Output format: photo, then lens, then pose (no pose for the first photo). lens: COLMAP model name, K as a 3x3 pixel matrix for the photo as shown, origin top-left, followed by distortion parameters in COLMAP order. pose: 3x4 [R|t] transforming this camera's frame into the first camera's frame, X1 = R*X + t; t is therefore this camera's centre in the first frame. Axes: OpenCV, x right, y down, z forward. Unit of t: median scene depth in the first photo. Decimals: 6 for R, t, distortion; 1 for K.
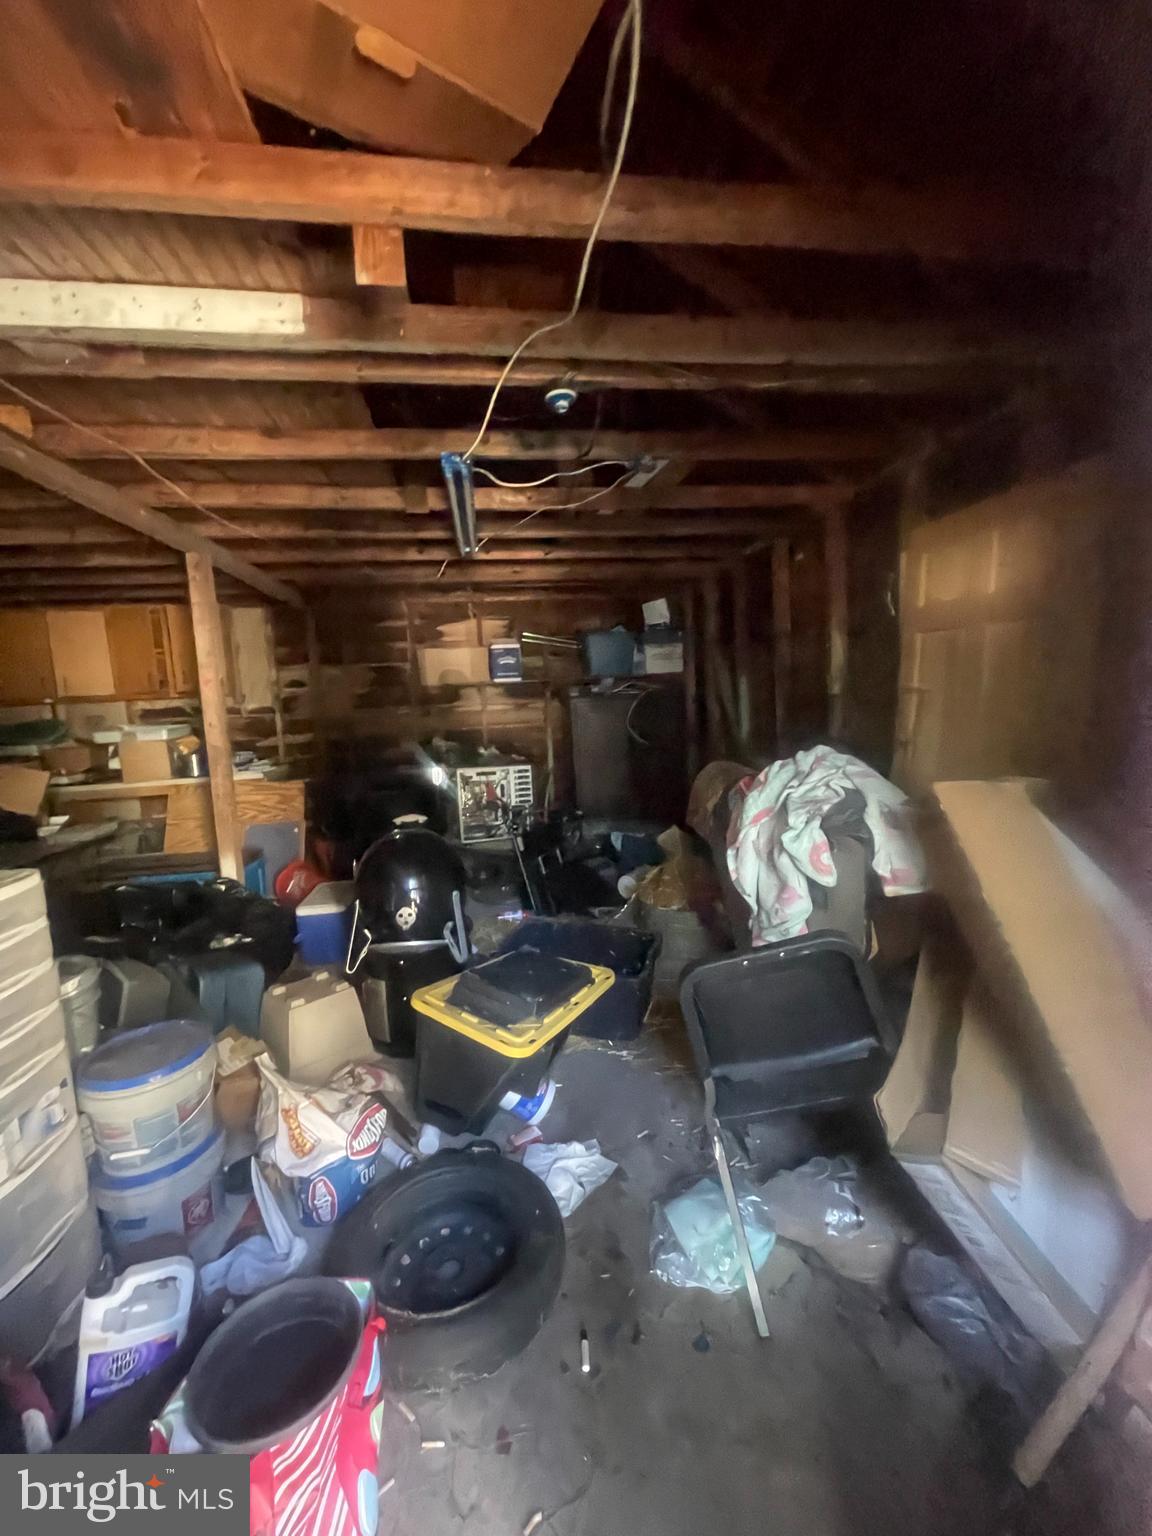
lens RADIAL K [[622.2, 0, 576.5], [0, 622.2, 767.5], [0, 0, 1]] dist [-0.000847, -0.000193]
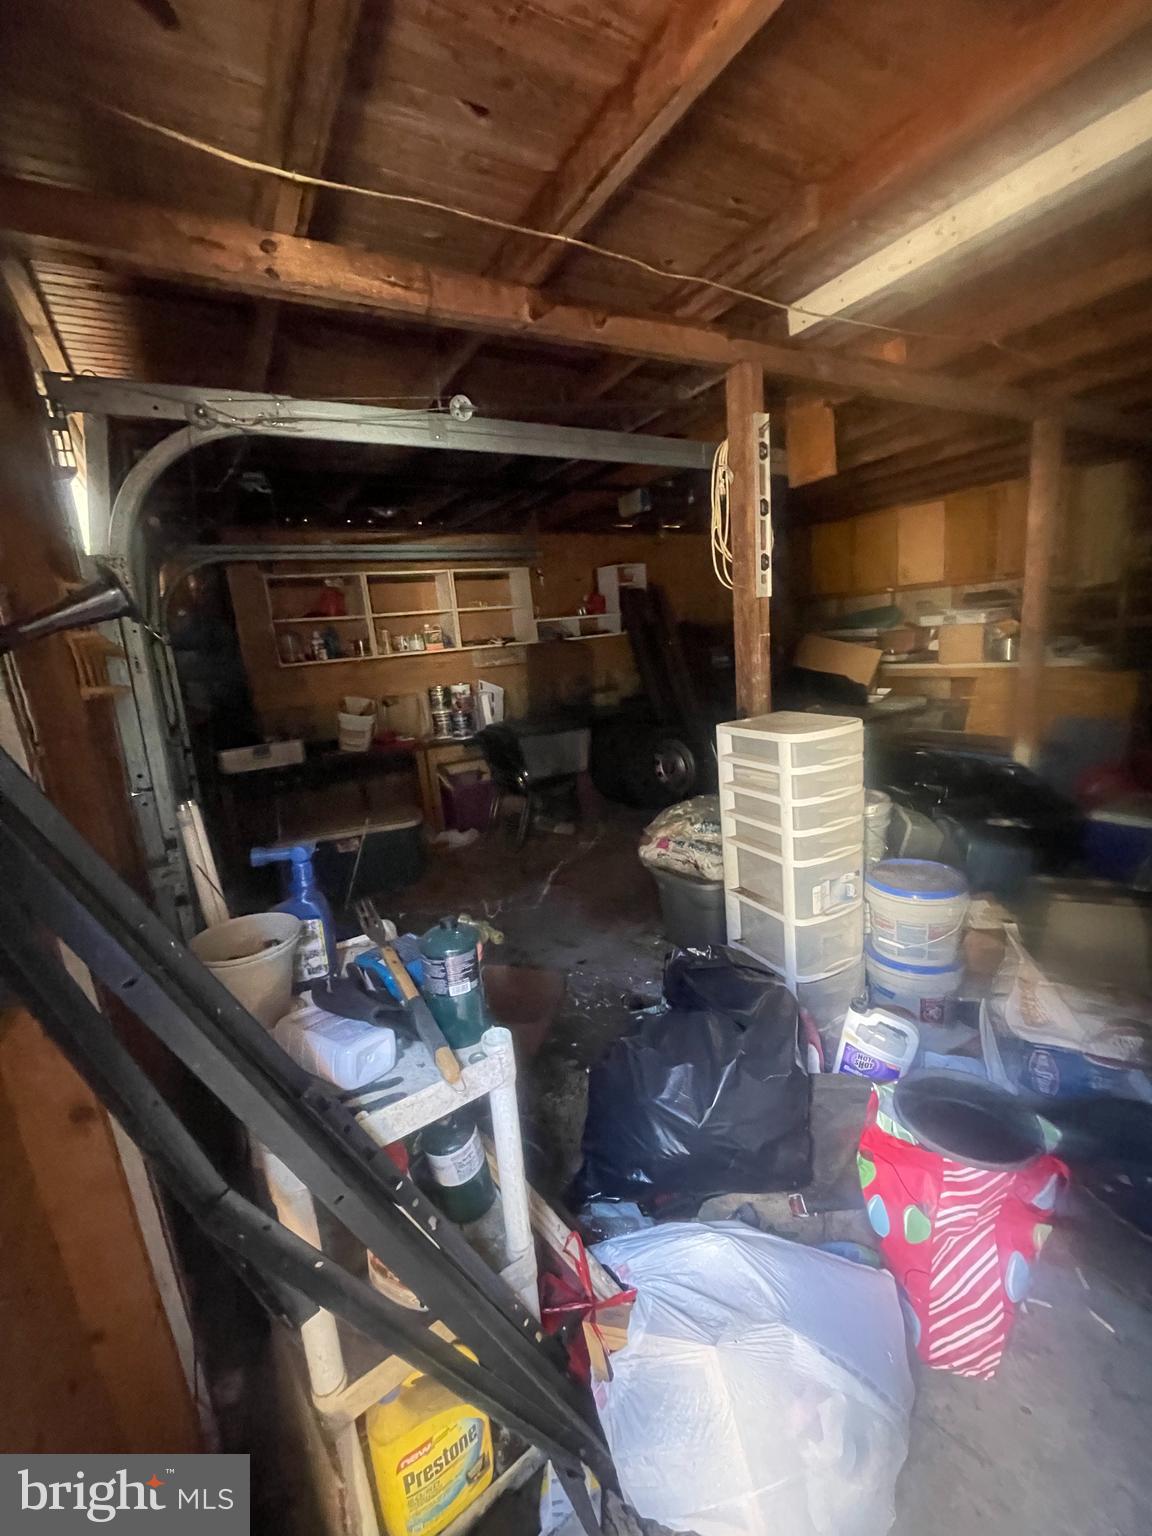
lens RADIAL K [[622.2, 0, 571.2], [0, 622.2, 769.8], [0, 0, 1]] dist [-0.000847, -0.000193]
pose [[0.395523, 0.202988, -0.895744, 0.088514], [-0.032920, 0.977778, 0.207042, 0.005459], [0.917866, -0.052402, 0.393416, -0.090607]]
